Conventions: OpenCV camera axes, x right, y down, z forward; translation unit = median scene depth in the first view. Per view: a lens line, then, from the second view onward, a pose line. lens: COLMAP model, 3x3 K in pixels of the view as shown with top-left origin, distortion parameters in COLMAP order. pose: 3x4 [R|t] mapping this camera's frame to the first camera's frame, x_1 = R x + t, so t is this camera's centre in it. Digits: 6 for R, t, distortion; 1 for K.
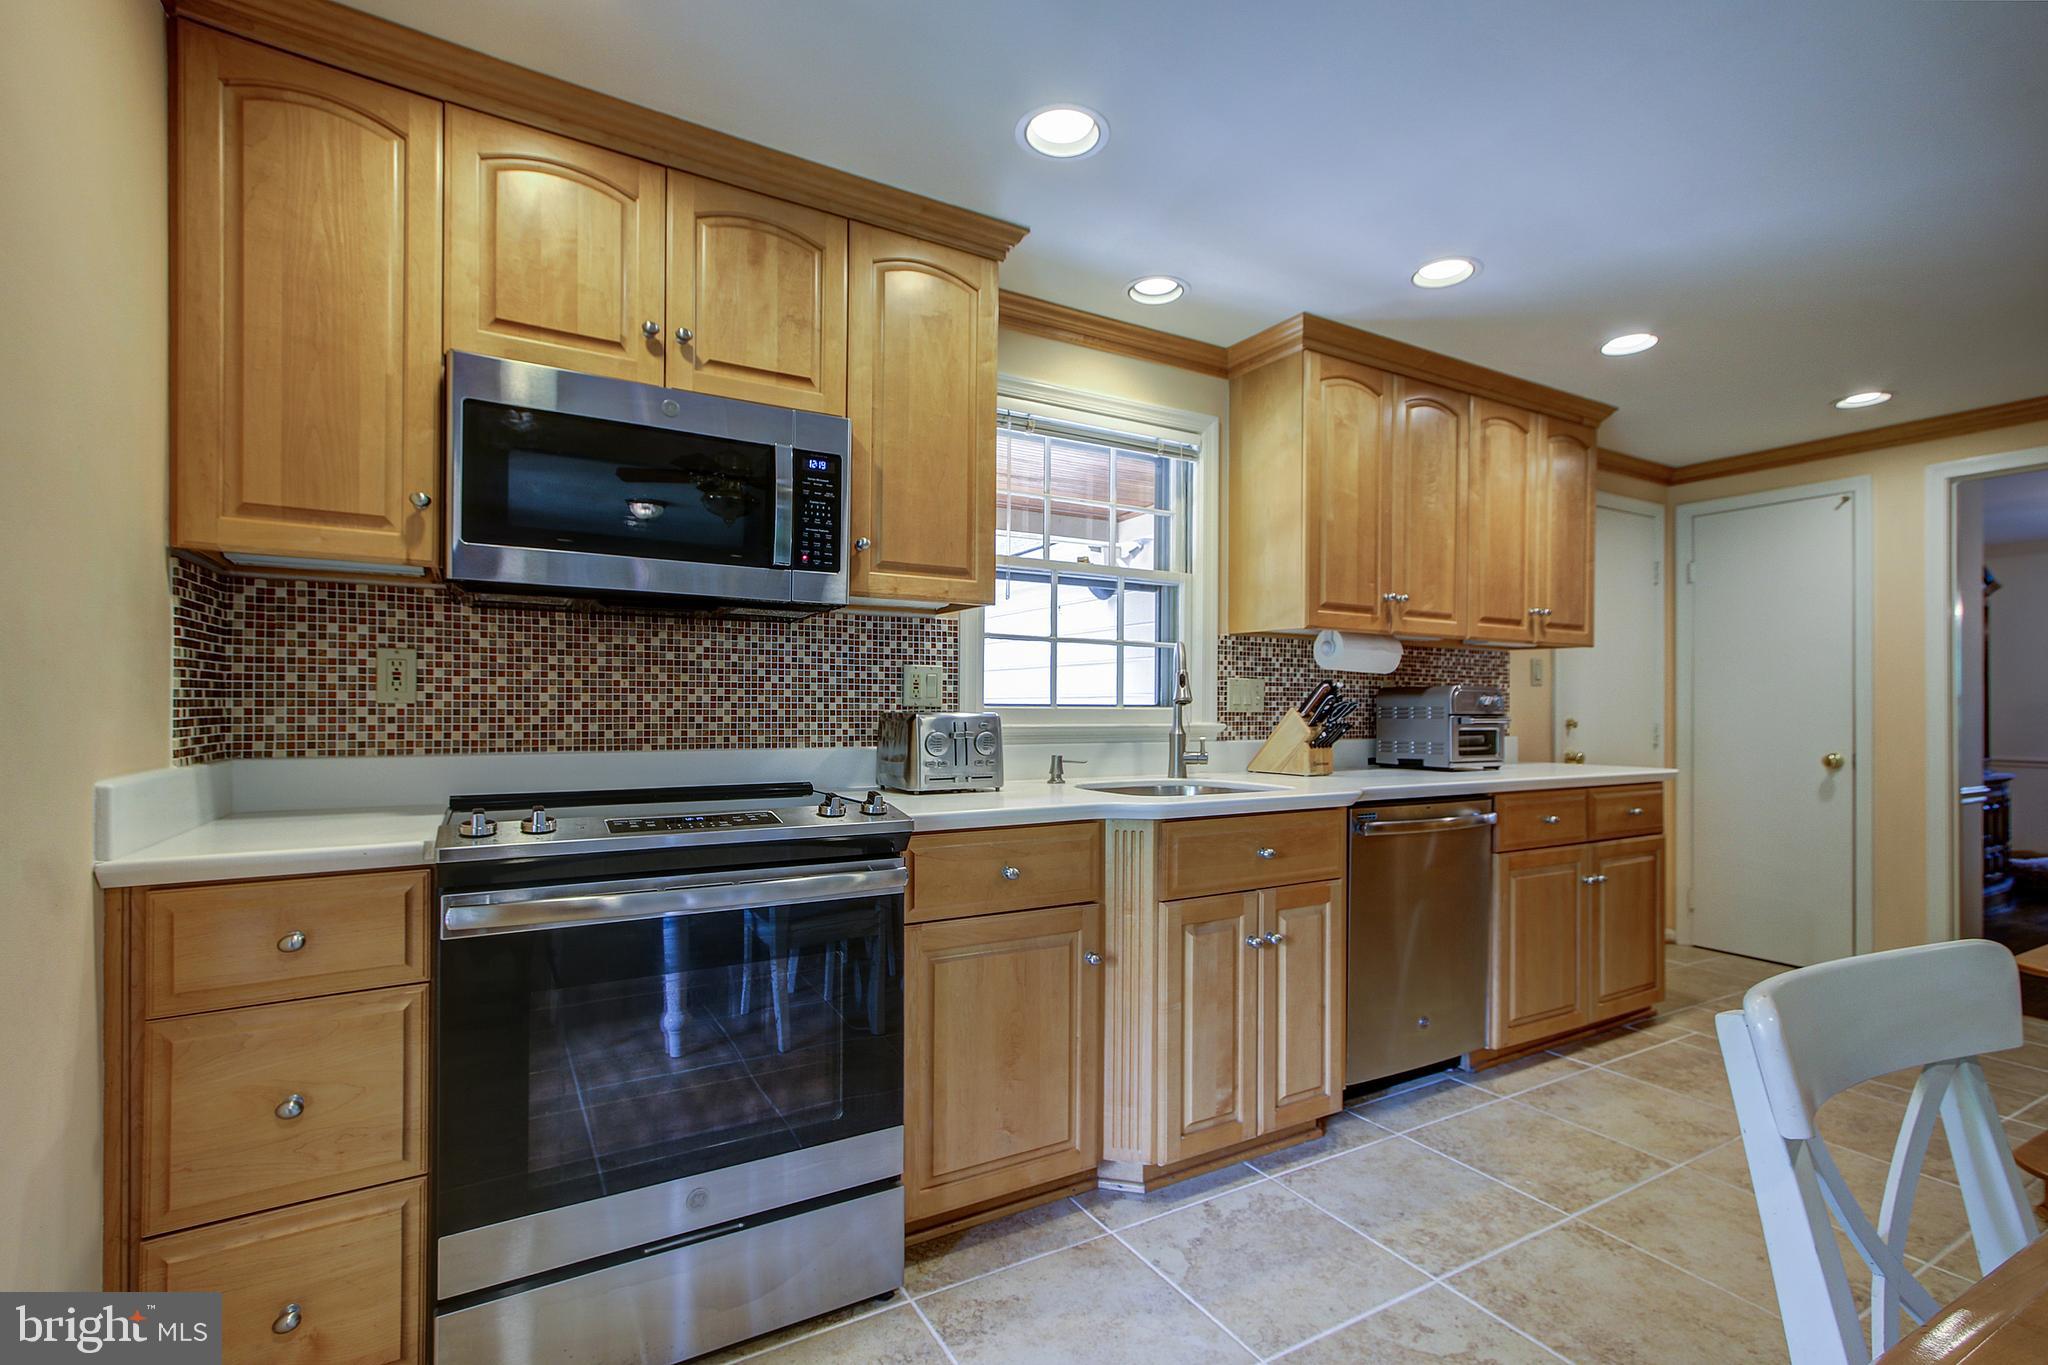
lens RADIAL K [[947.9, 0, 1039.8], [0, 947.9, 702.7], [0, 0, 1]] dist [-0.012747, 0.005536]
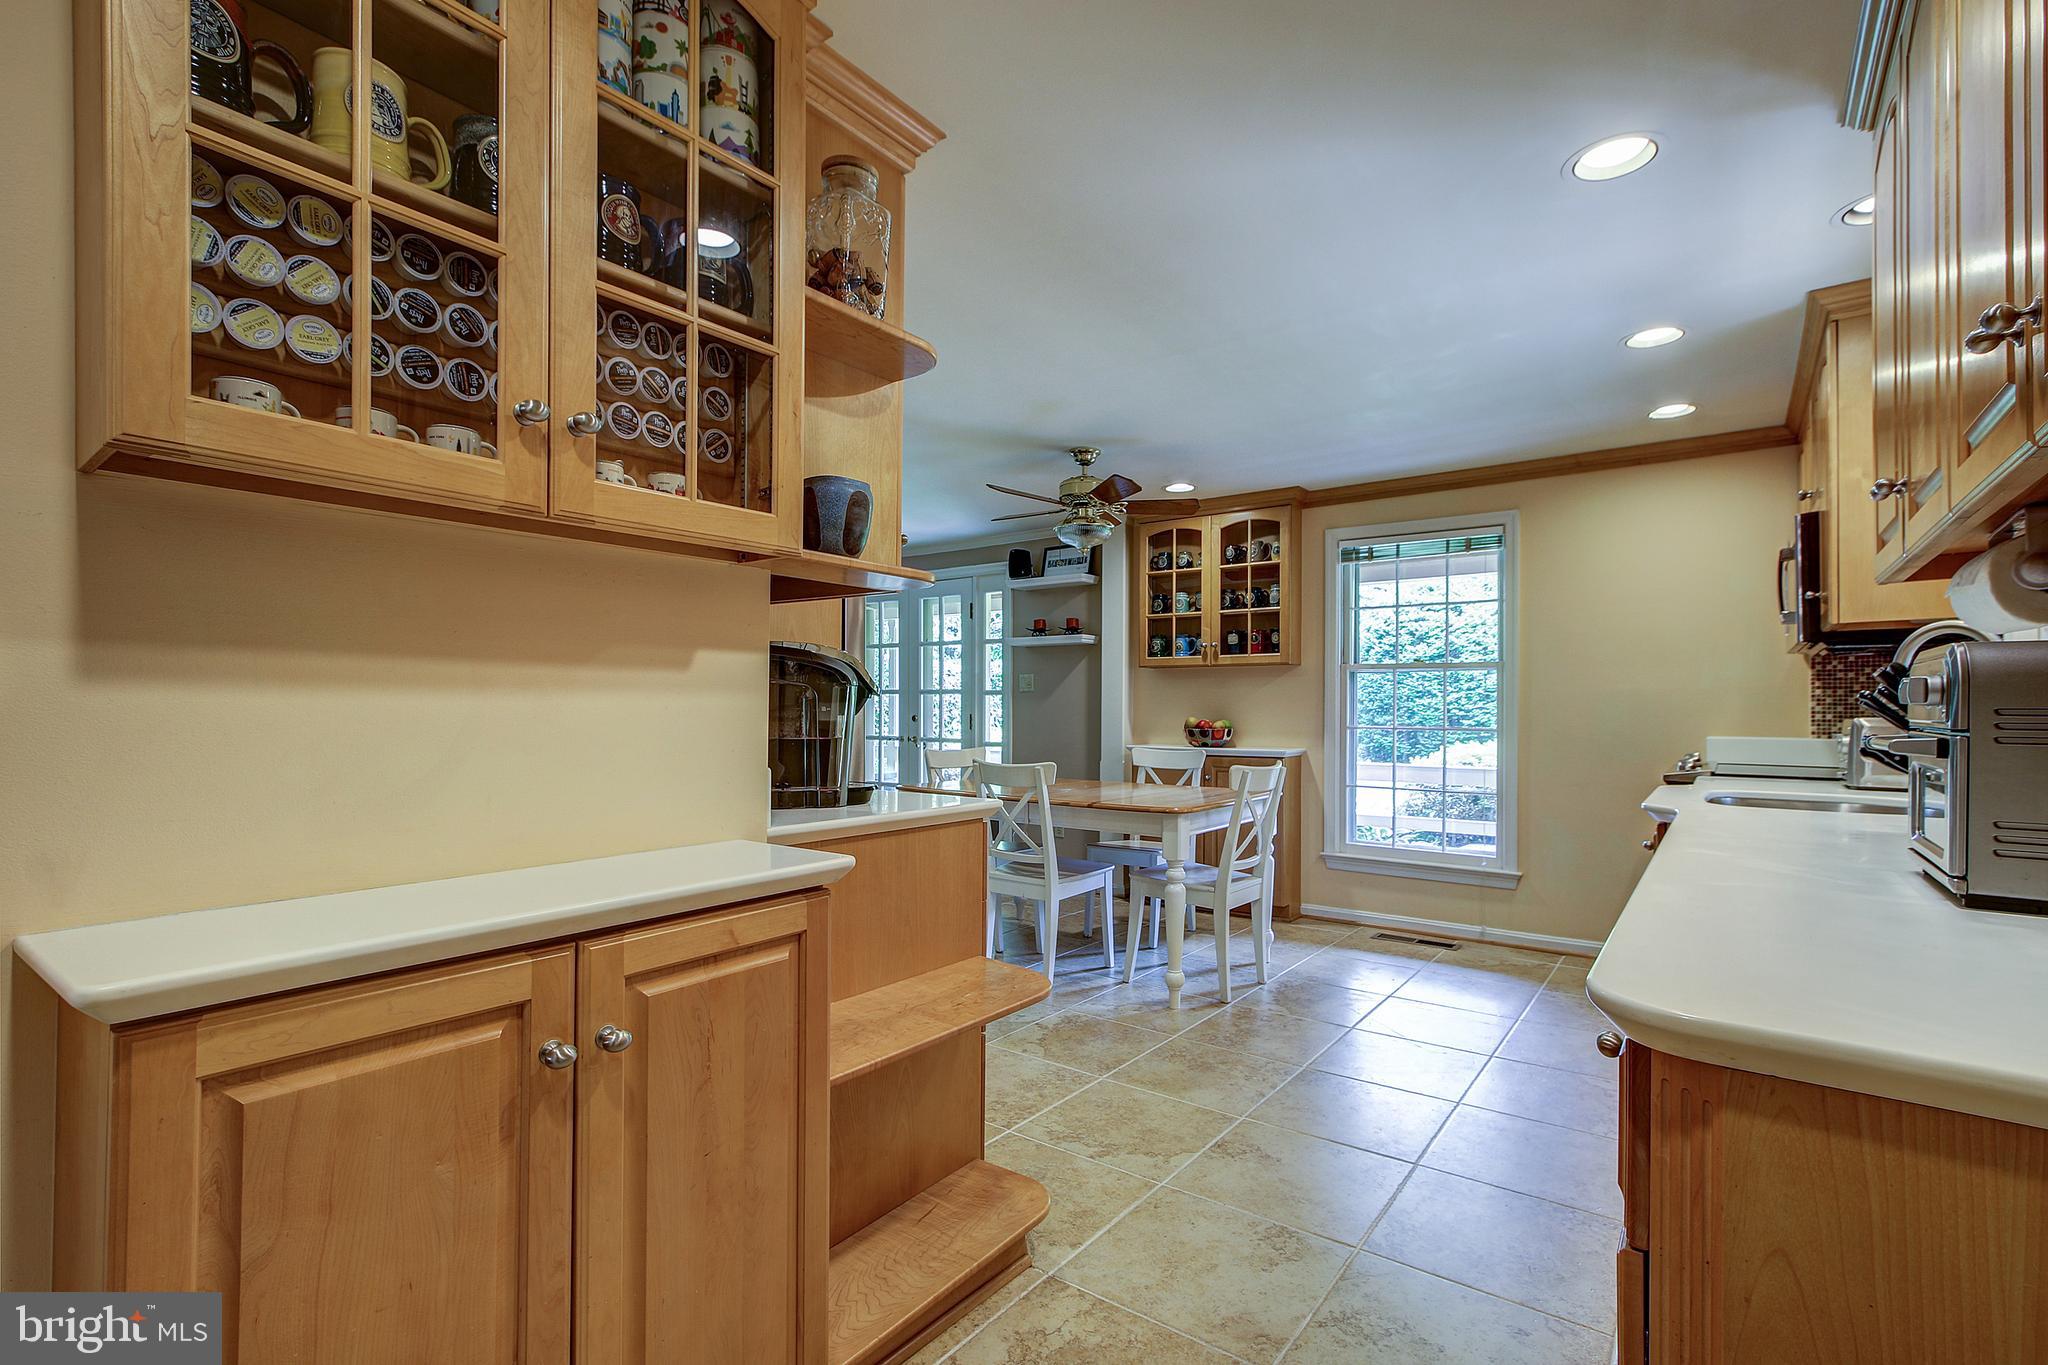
lens RADIAL K [[947.9, 0, 1040.1], [0, 947.9, 703.4], [0, 0, 1]] dist [-0.012747, 0.005536]
pose [[-0.919103, -0.012801, -0.393809, 1.357965], [-0.010022, 0.999908, -0.009112, 0.014441], [0.393889, -0.004428, -0.919147, 1.771007]]
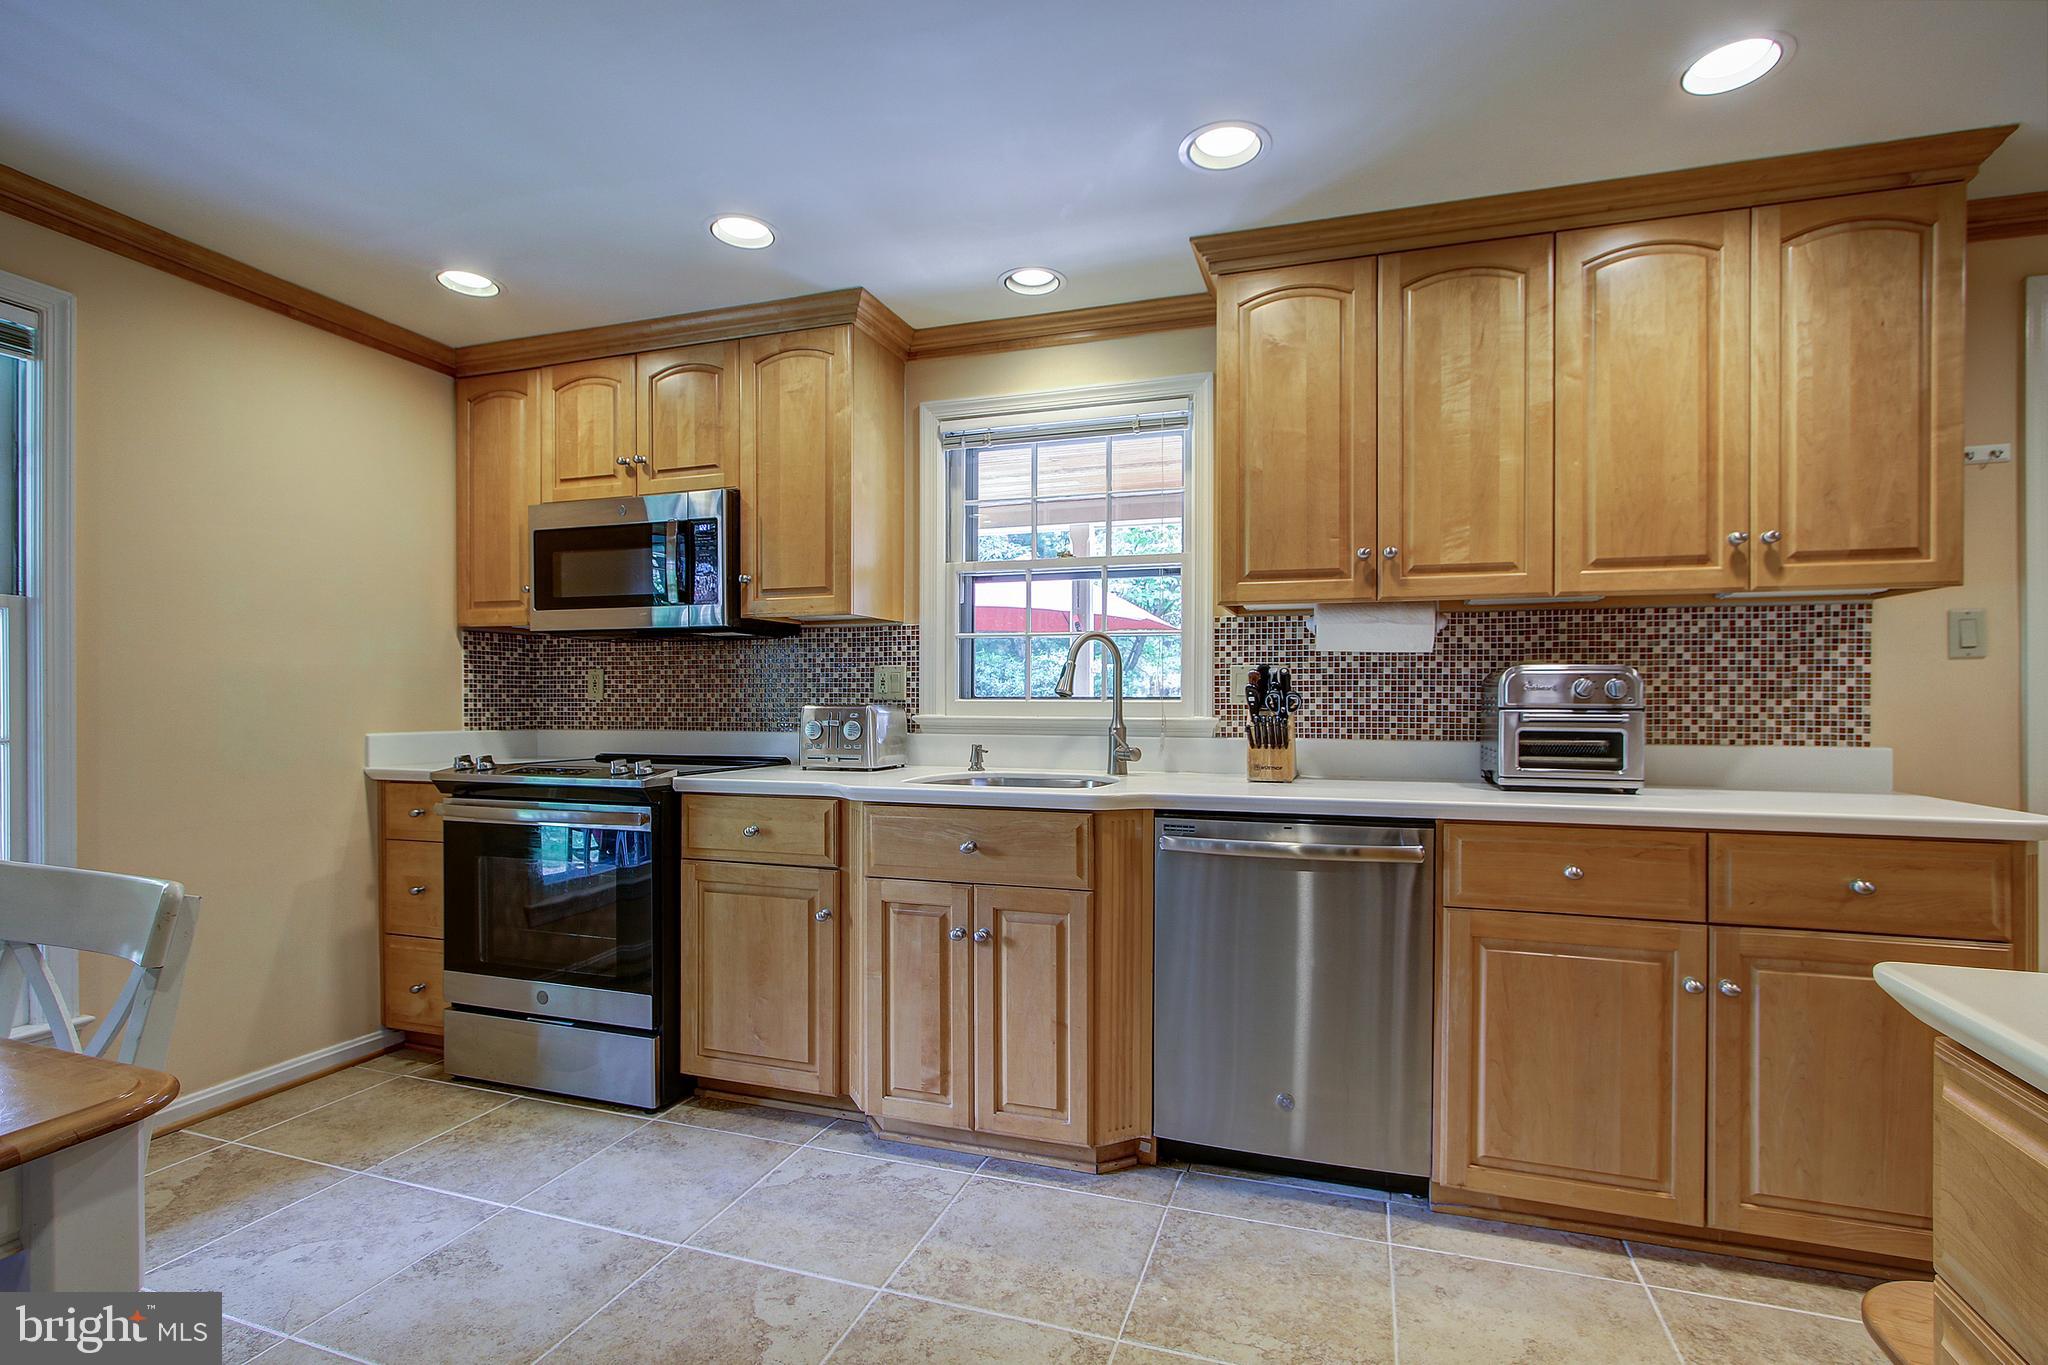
lens RADIAL K [[947.9, 0, 1039.5], [0, 947.9, 710.4], [0, 0, 1]] dist [-0.012747, 0.005536]
pose [[0.659253, 0.000257, -0.751921, 1.063570], [0.004233, 0.999983, 0.004053, 0.015006], [0.751909, -0.005855, 0.659240, 0.415213]]
